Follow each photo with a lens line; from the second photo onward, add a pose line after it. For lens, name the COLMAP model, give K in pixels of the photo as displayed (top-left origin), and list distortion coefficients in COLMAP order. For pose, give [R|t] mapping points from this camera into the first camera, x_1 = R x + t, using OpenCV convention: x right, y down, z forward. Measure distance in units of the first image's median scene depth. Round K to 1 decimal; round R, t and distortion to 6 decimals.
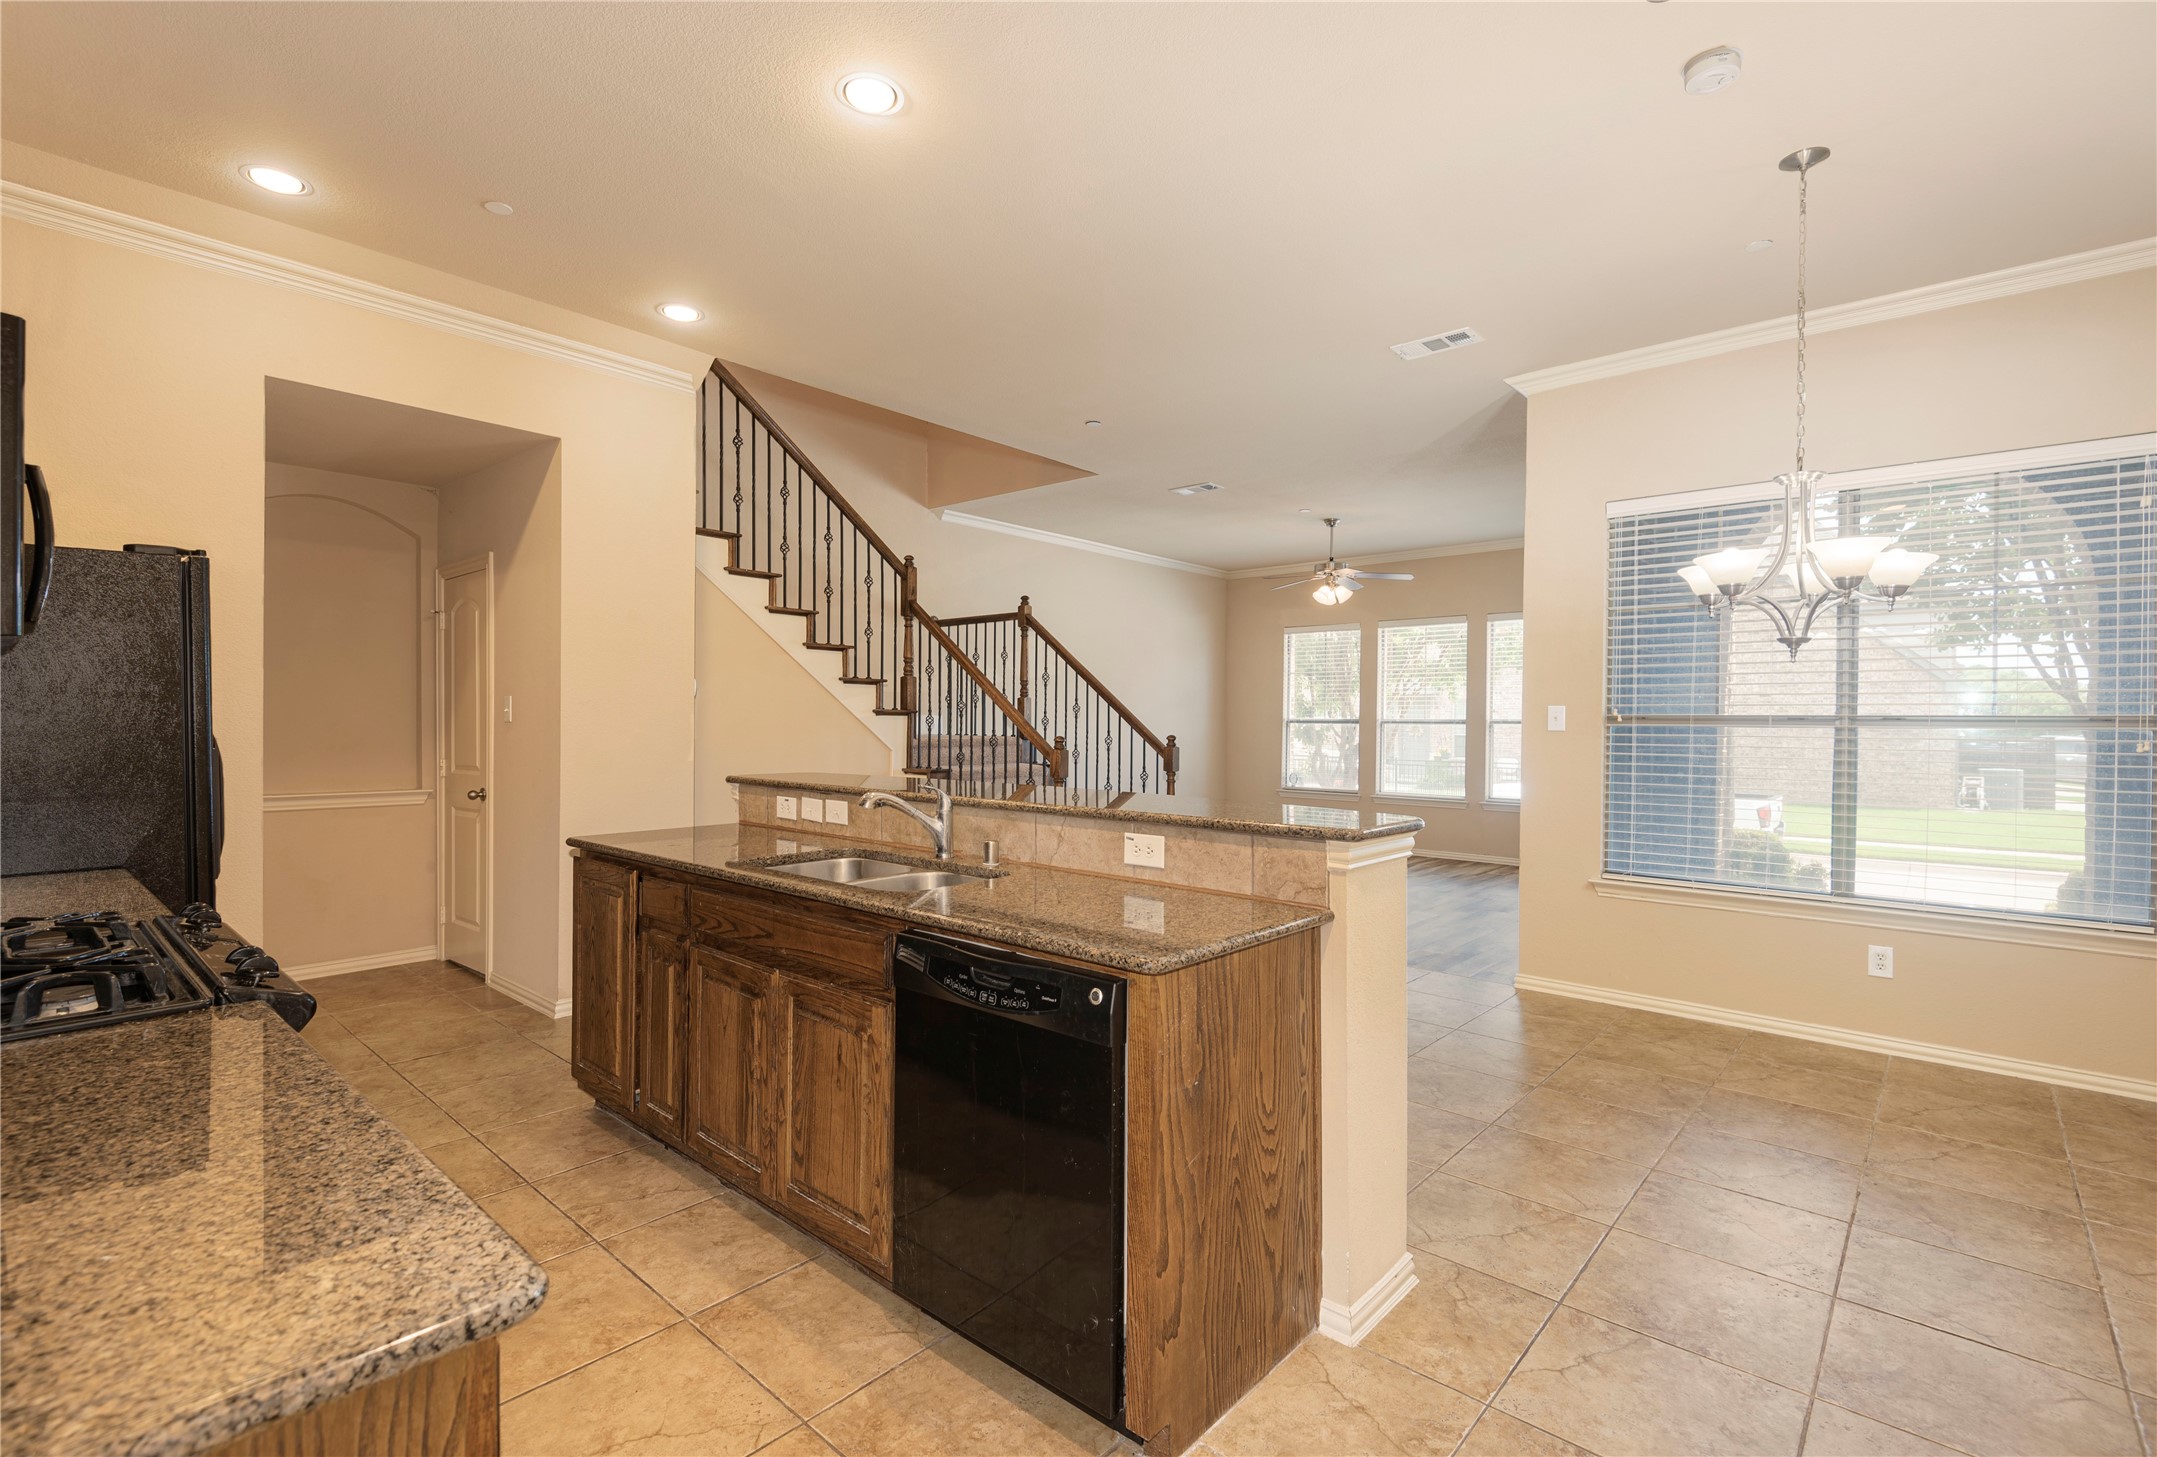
lens RADIAL K [[986.9, 0, 1061.3], [0, 986.9, 725.2], [0, 0, 1]] dist [0.028128, -0.015154]
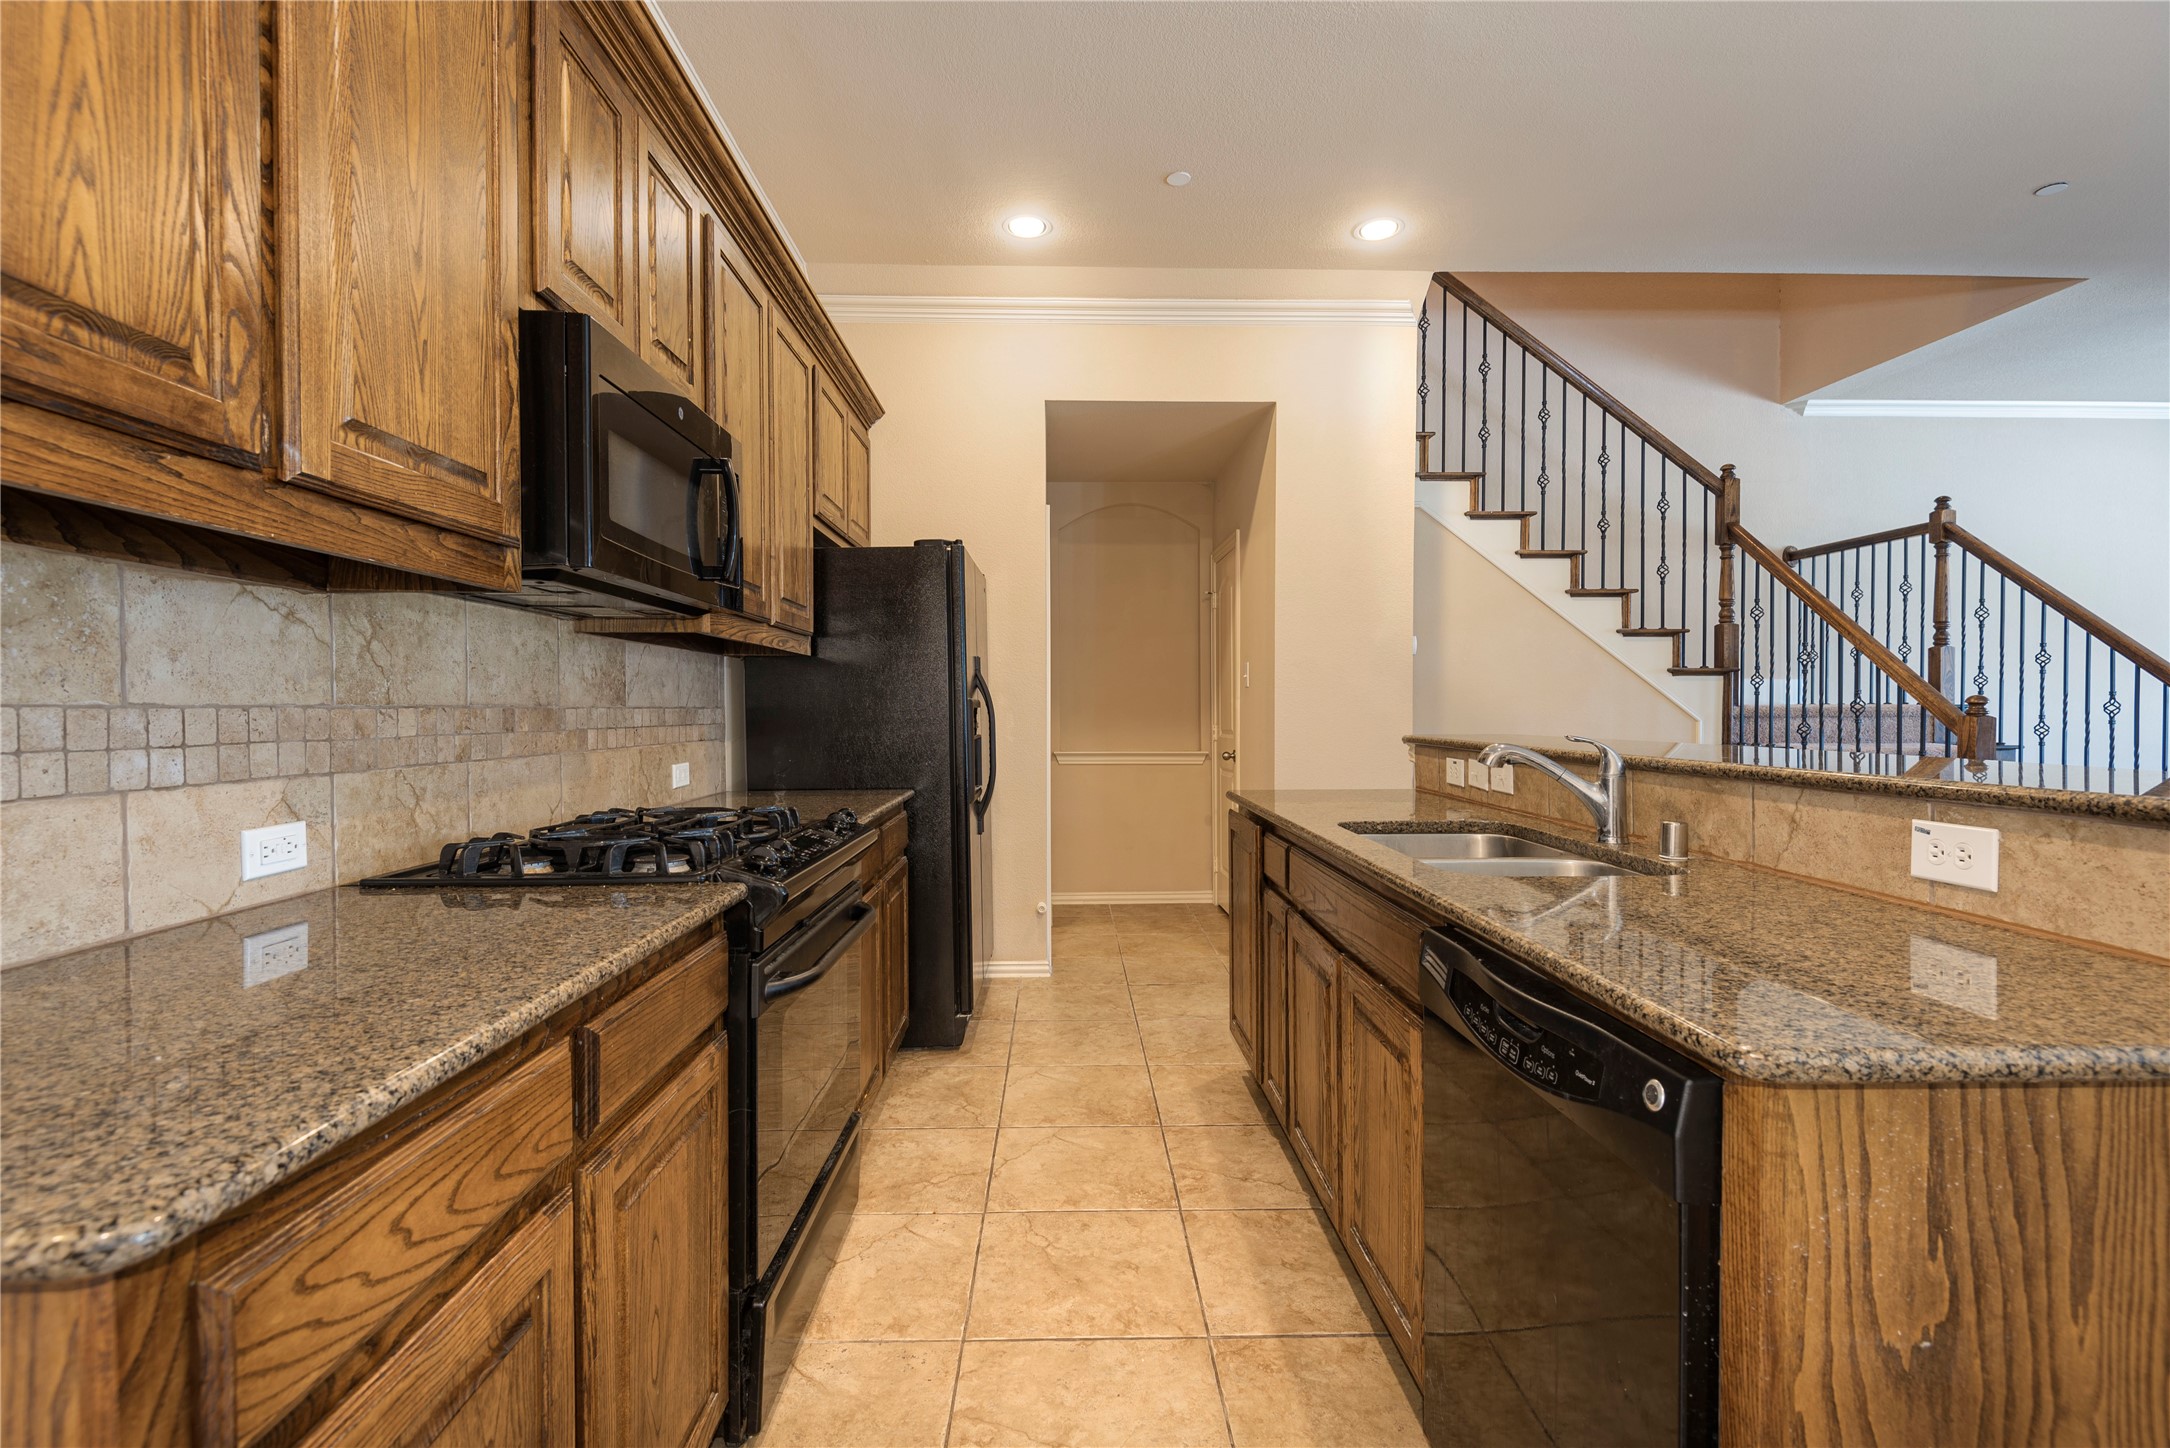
lens RADIAL K [[979.4, 0, 1076.6], [0, 979.4, 721.3], [0, 0, 1]] dist [0.027030, -0.017730]
pose [[0.685935, 0.002041, -0.727660, 0.065064], [0.003420, 0.999976, 0.006029, 0.022537], [0.727655, -0.006624, 0.685912, 0.131881]]
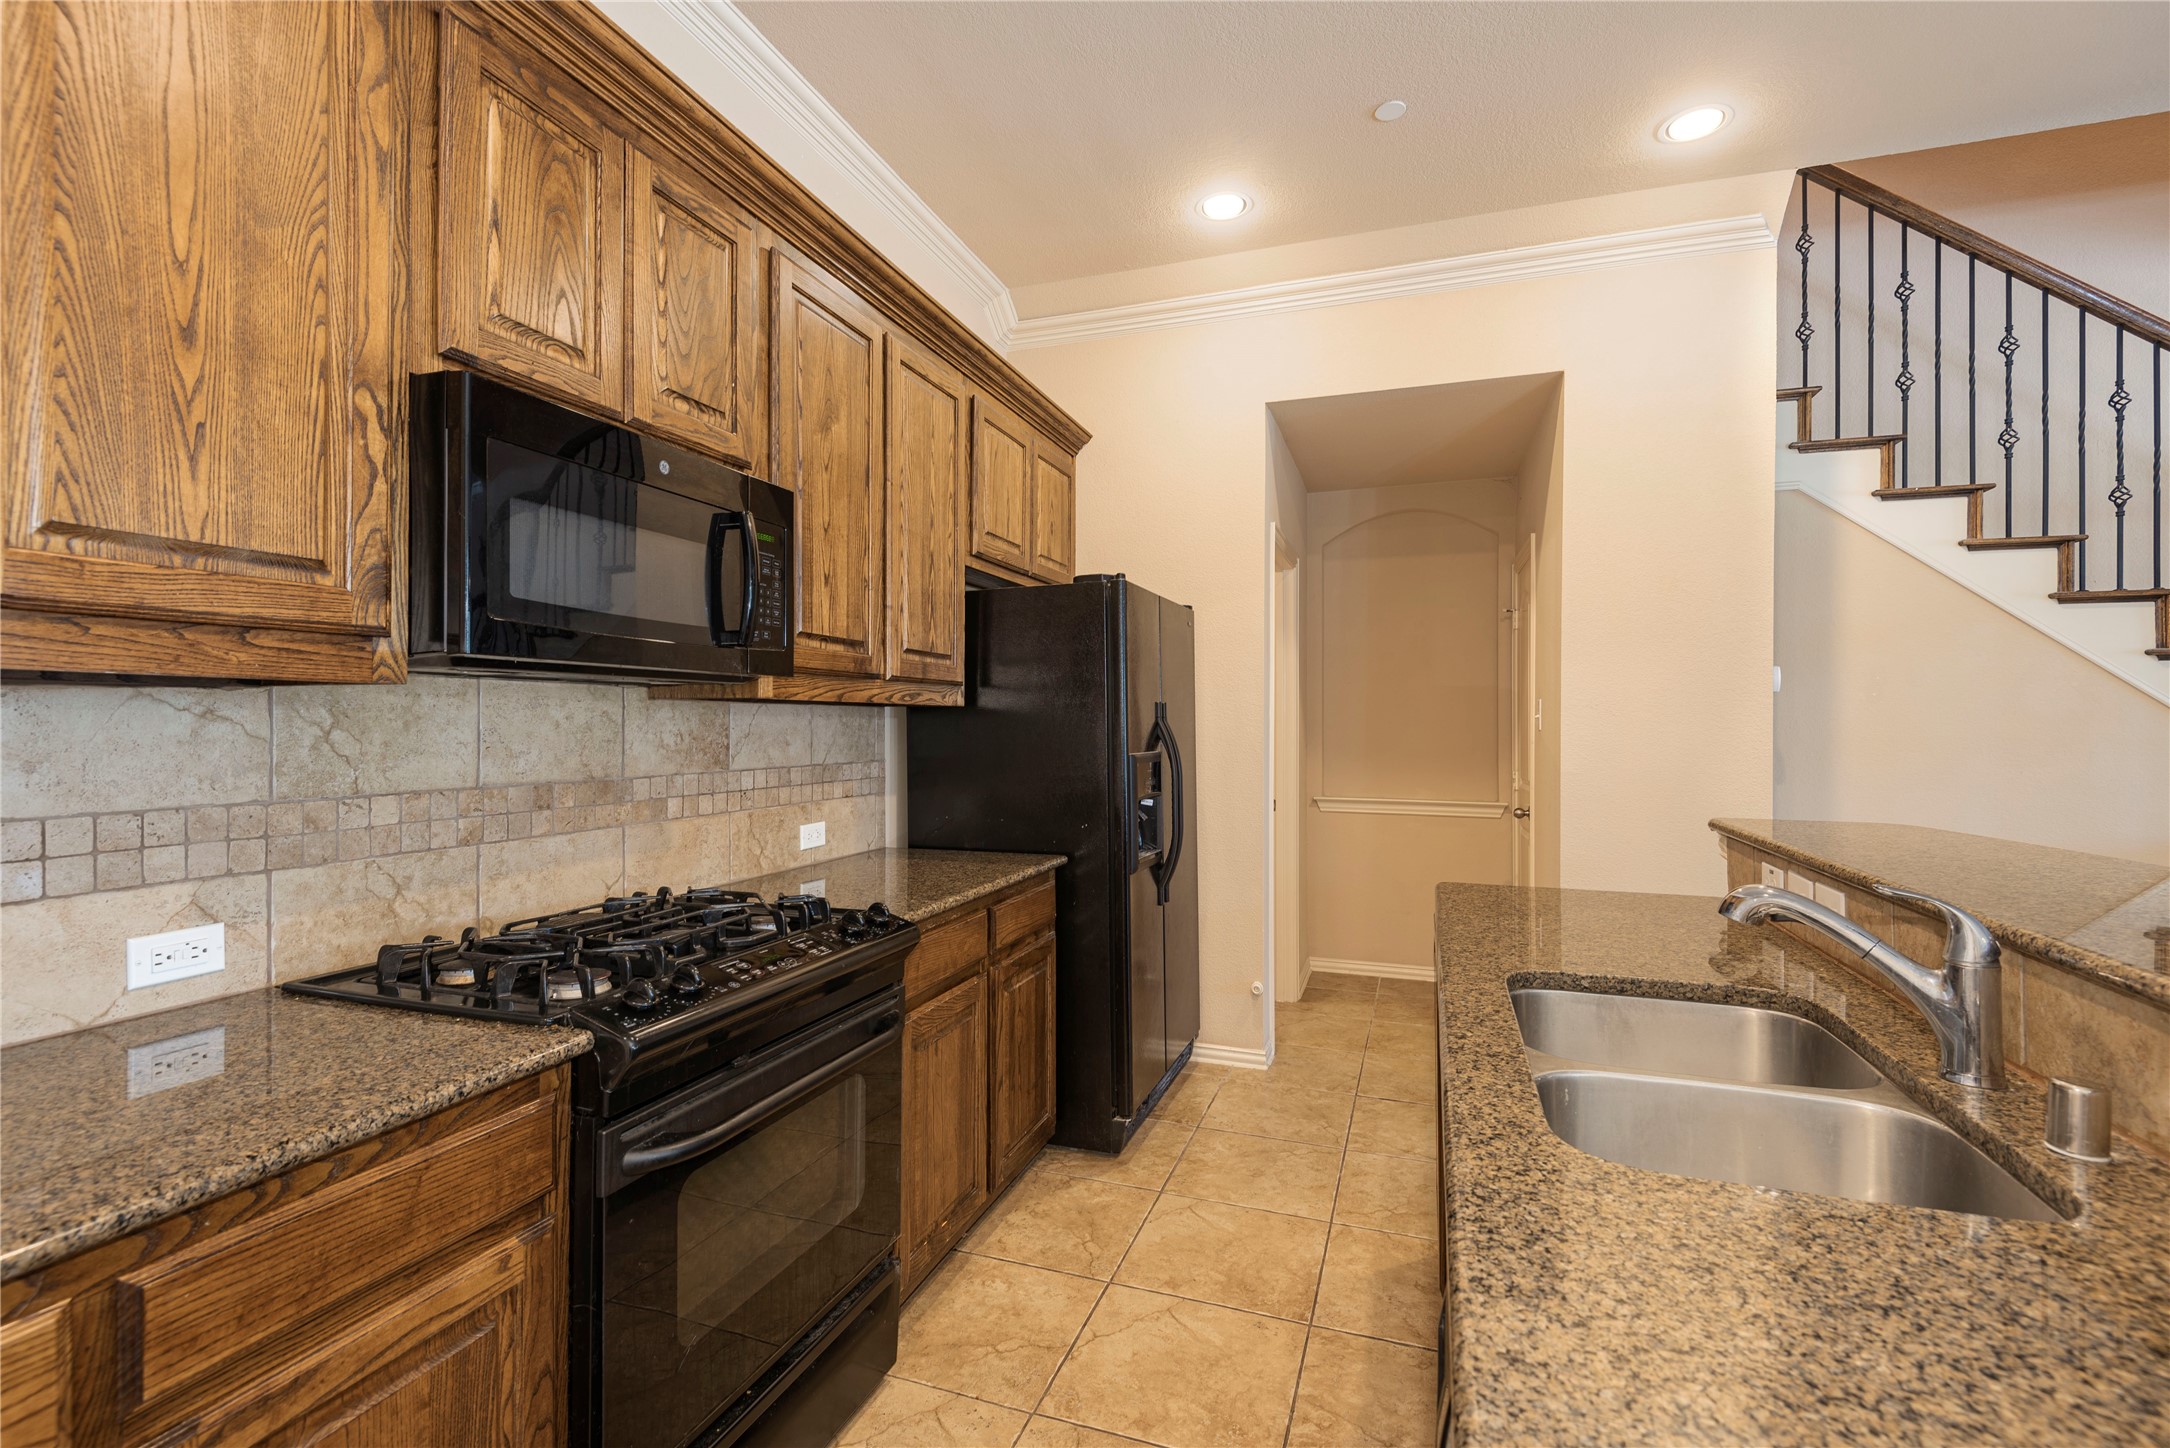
lens RADIAL K [[979.4, 0, 1076.6], [0, 979.4, 721.3], [0, 0, 1]] dist [0.027030, -0.017730]
pose [[0.383255, -0.005256, -0.923628, 0.055330], [-0.005068, 0.999957, -0.007793, -0.001847], [0.923629, 0.007668, 0.383211, 0.270351]]
